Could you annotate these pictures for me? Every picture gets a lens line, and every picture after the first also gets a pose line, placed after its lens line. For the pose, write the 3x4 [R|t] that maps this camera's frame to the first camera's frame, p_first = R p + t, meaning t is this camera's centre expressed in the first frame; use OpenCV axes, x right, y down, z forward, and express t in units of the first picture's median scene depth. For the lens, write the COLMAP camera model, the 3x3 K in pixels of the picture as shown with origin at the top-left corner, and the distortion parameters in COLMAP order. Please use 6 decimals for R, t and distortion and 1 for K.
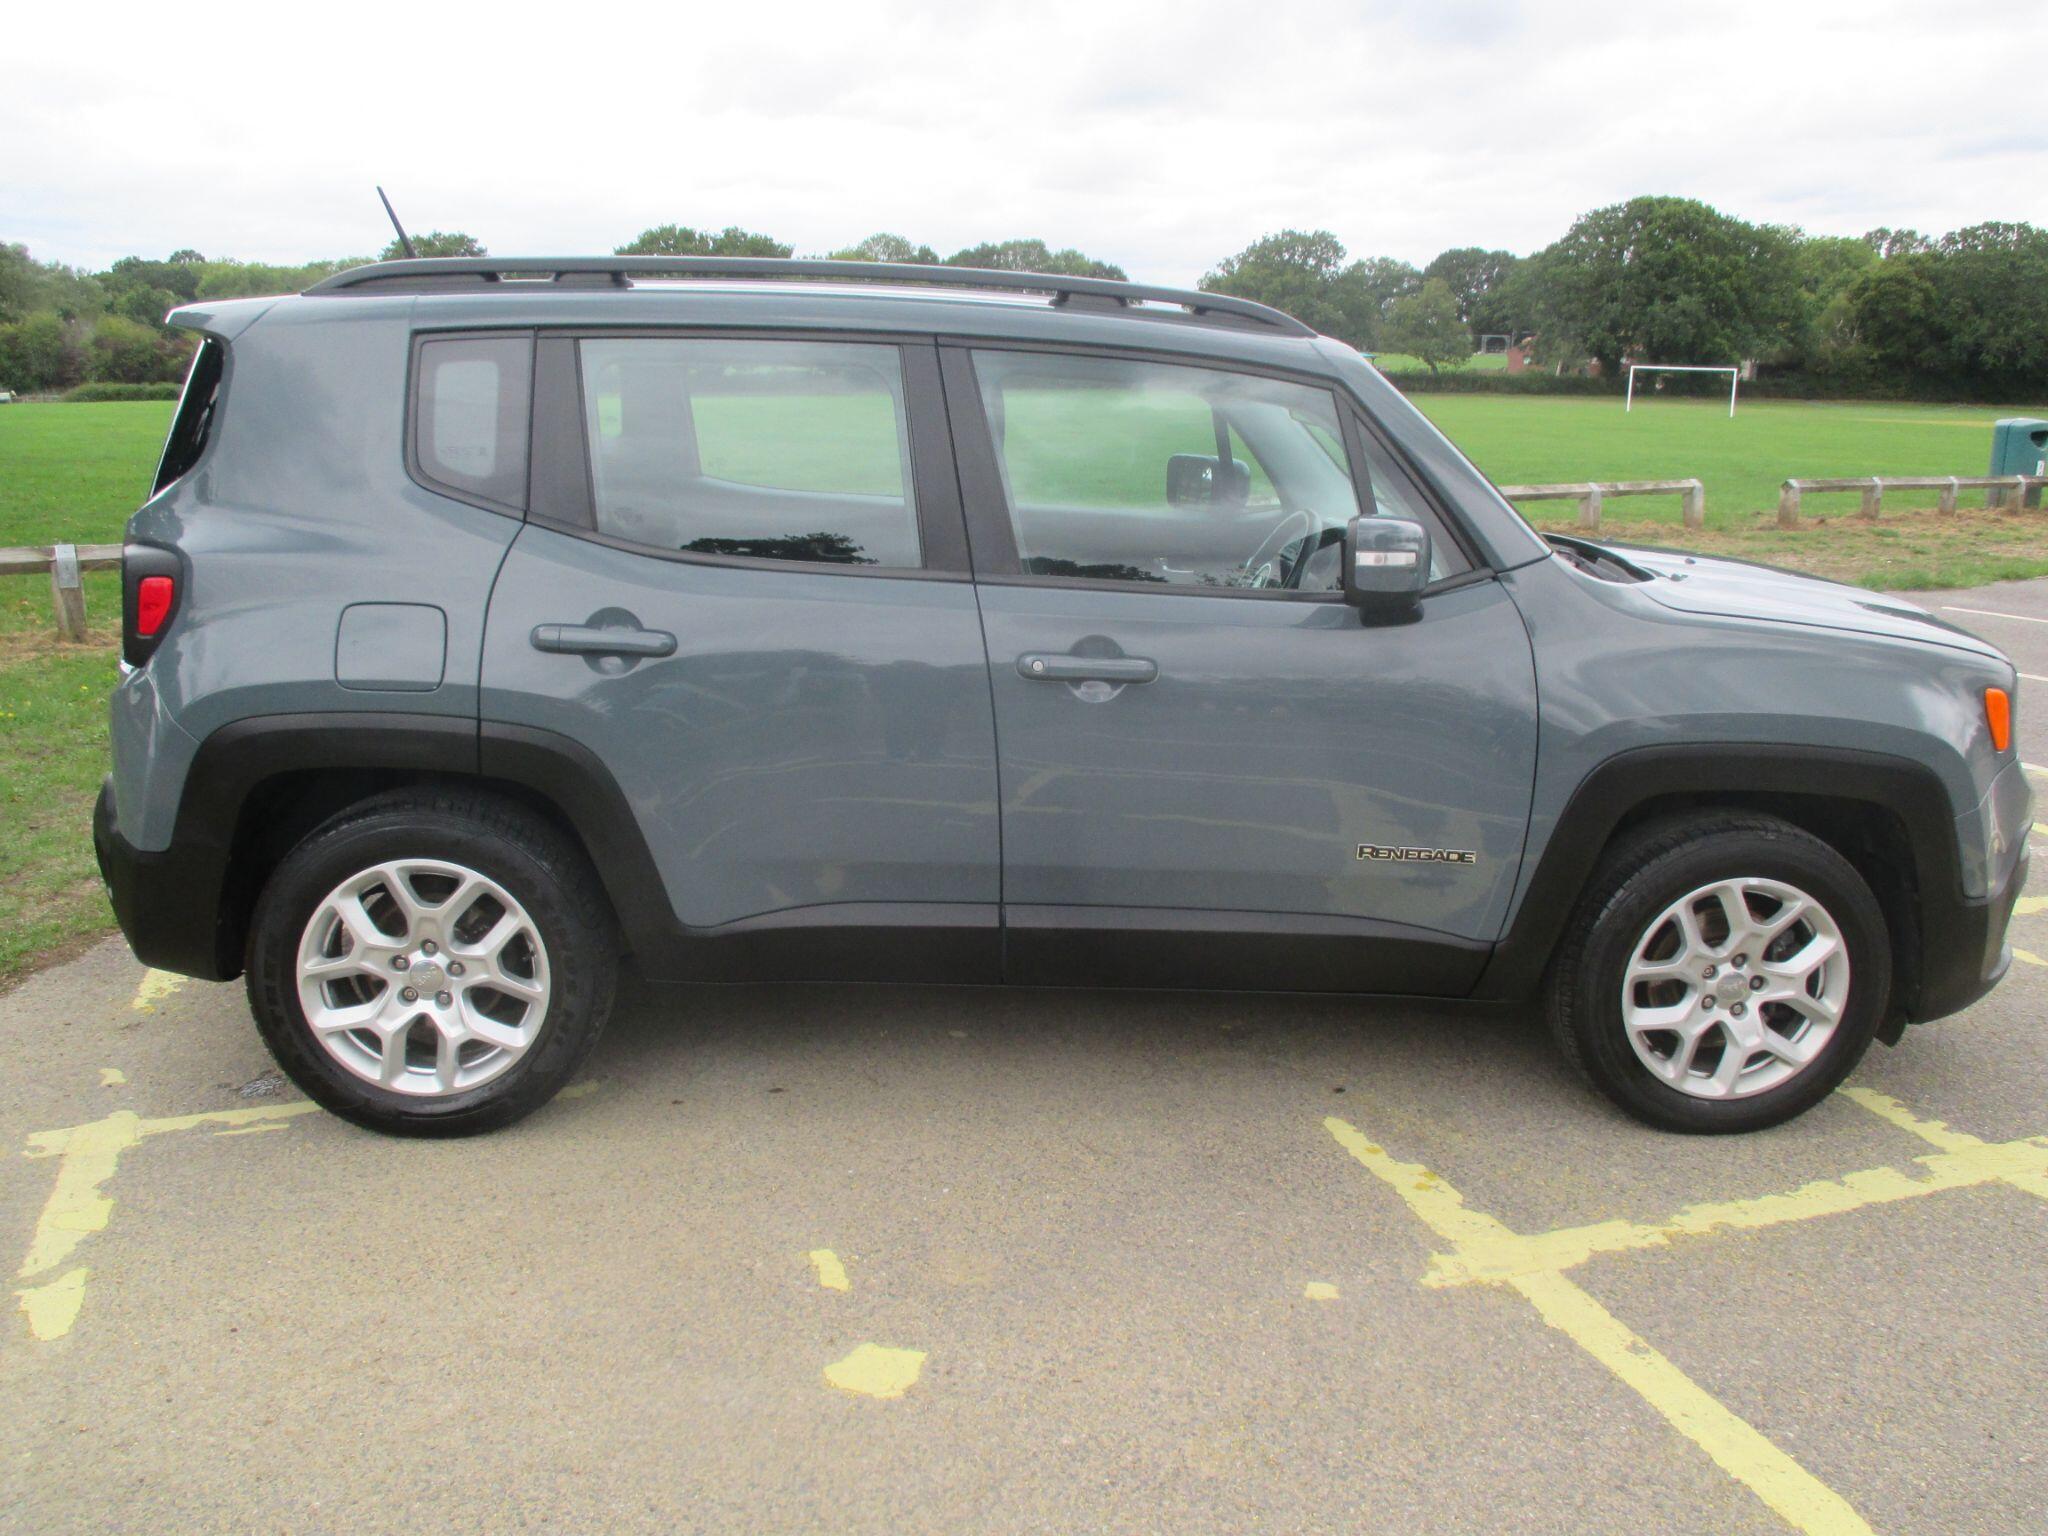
lens RADIAL K [[1709.3, 0, 1023.7], [0, 1709.3, 883.5], [0, 0, 1]] dist [-0.016895, -0.025991]
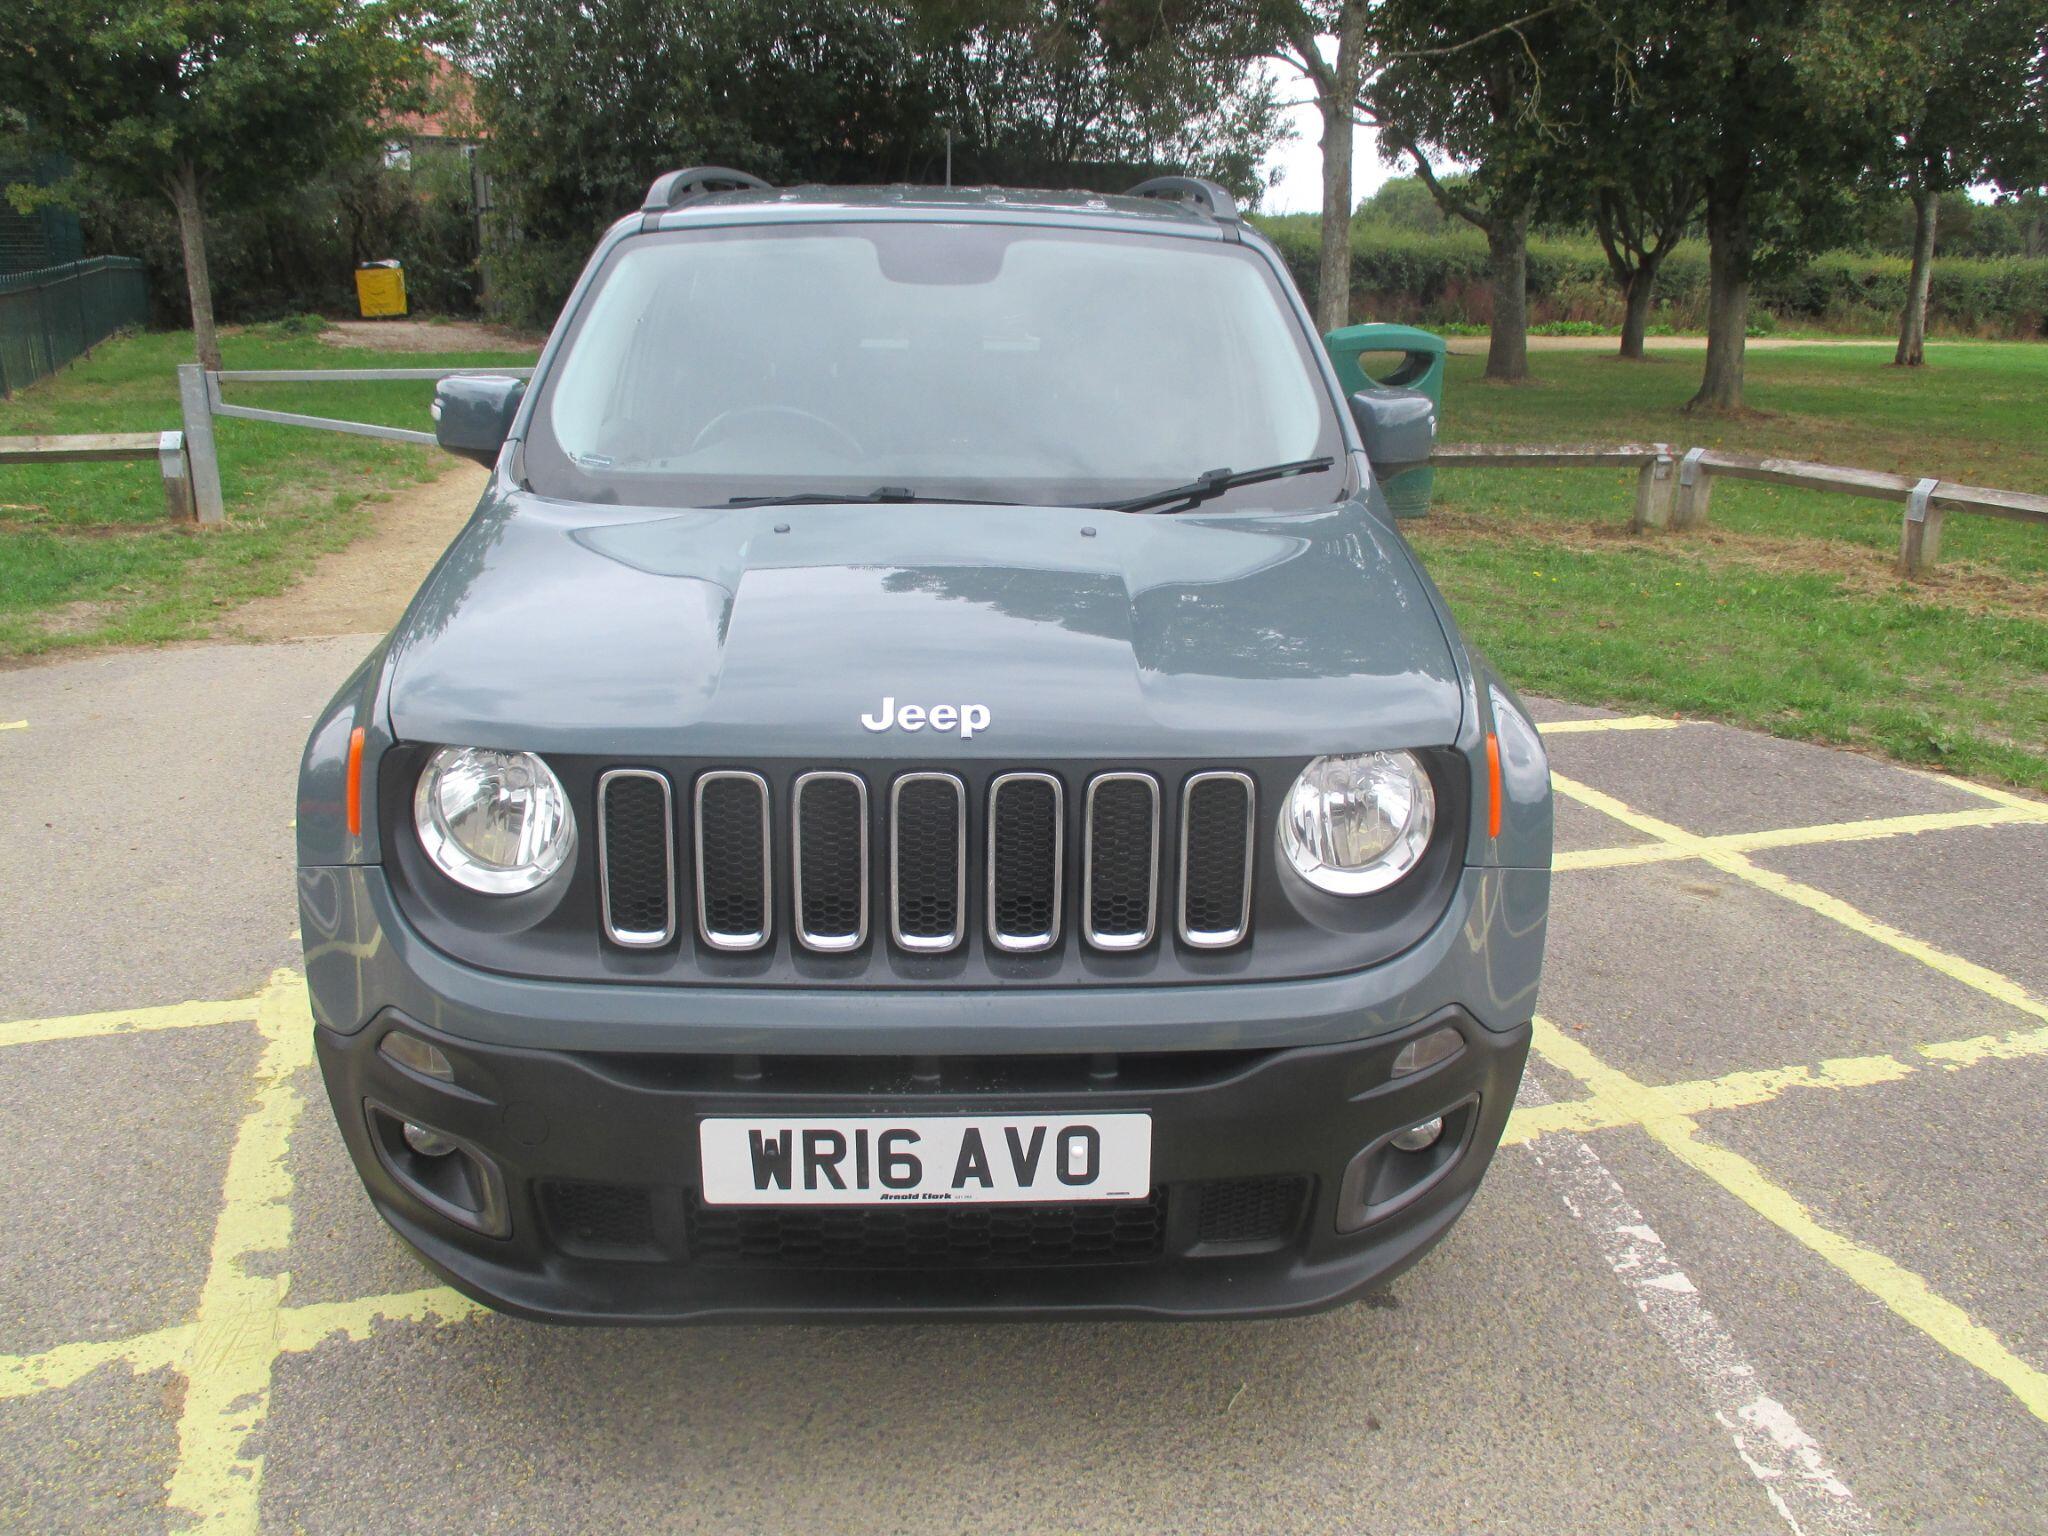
lens RADIAL K [[1716.5, 0, 1029.5], [0, 1716.5, 859.4], [0, 0, 1]] dist [-0.028576, -0.001773]
pose [[-0.041595, 0.319465, -0.946685, 1.195595], [-0.322662, 0.892442, 0.315337, -0.356745], [0.945600, 0.318575, 0.065958, 1.226781]]
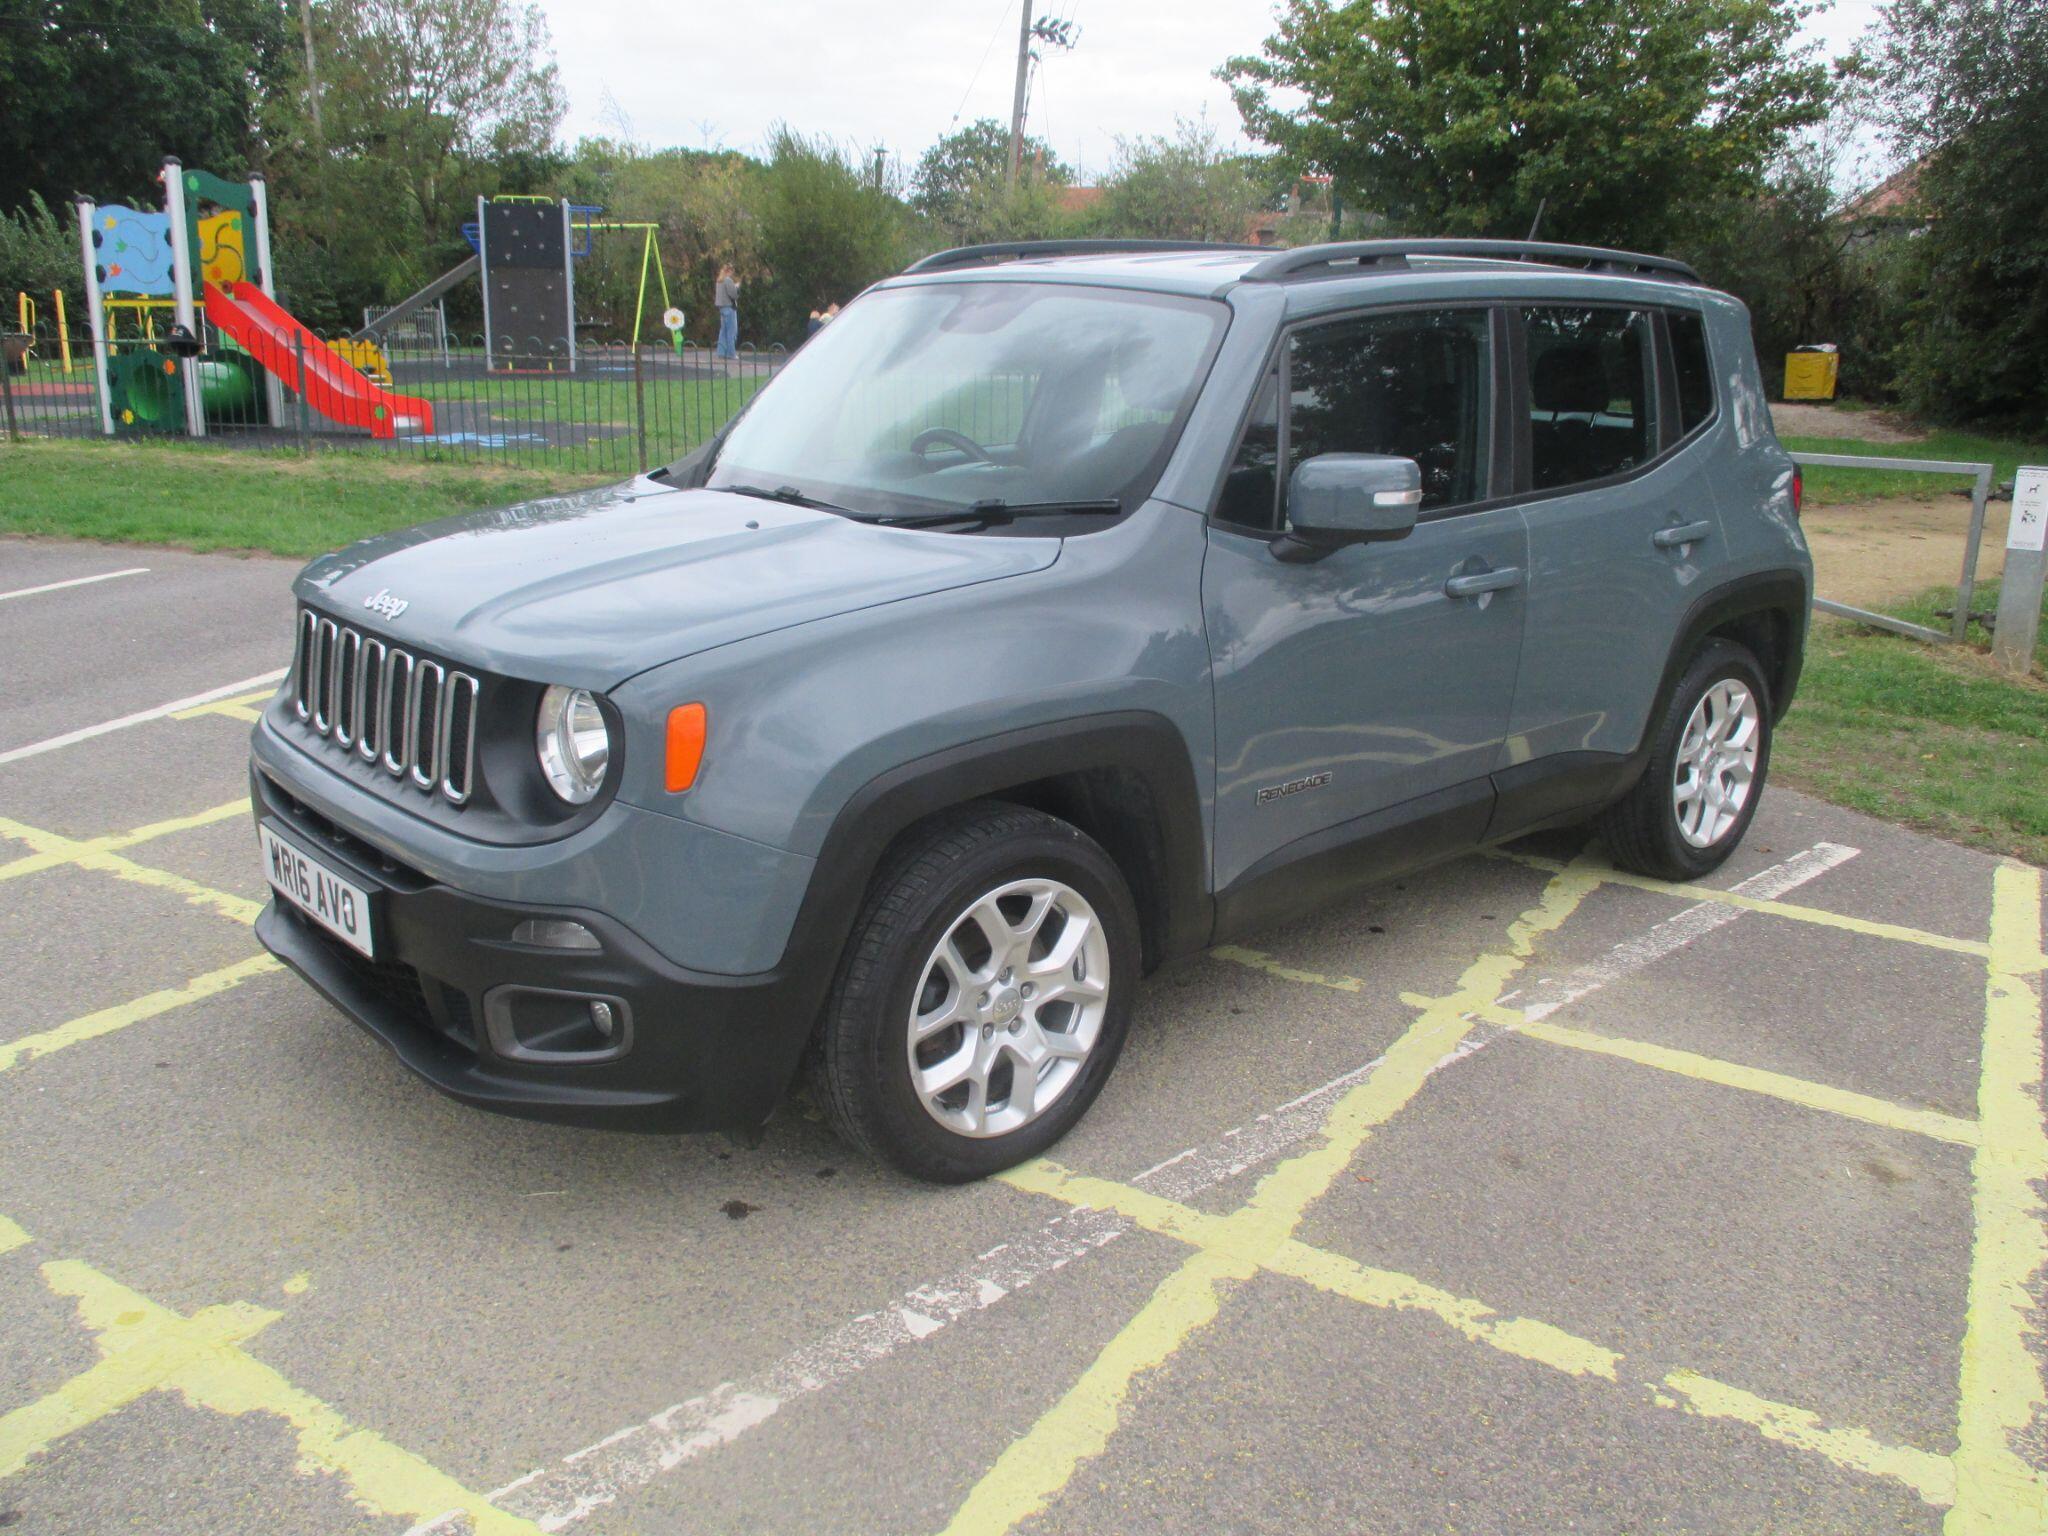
lens RADIAL K [[1711.4, 0, 1022.3], [0, 1711.4, 864.8], [0, 0, 1]] dist [-0.030486, 0.003878]
pose [[-0.803840, 0.150820, -0.575408, 0.882016], [-0.221242, 0.822125, 0.524559, -0.627052], [0.552172, 0.548966, -0.627489, 2.026469]]
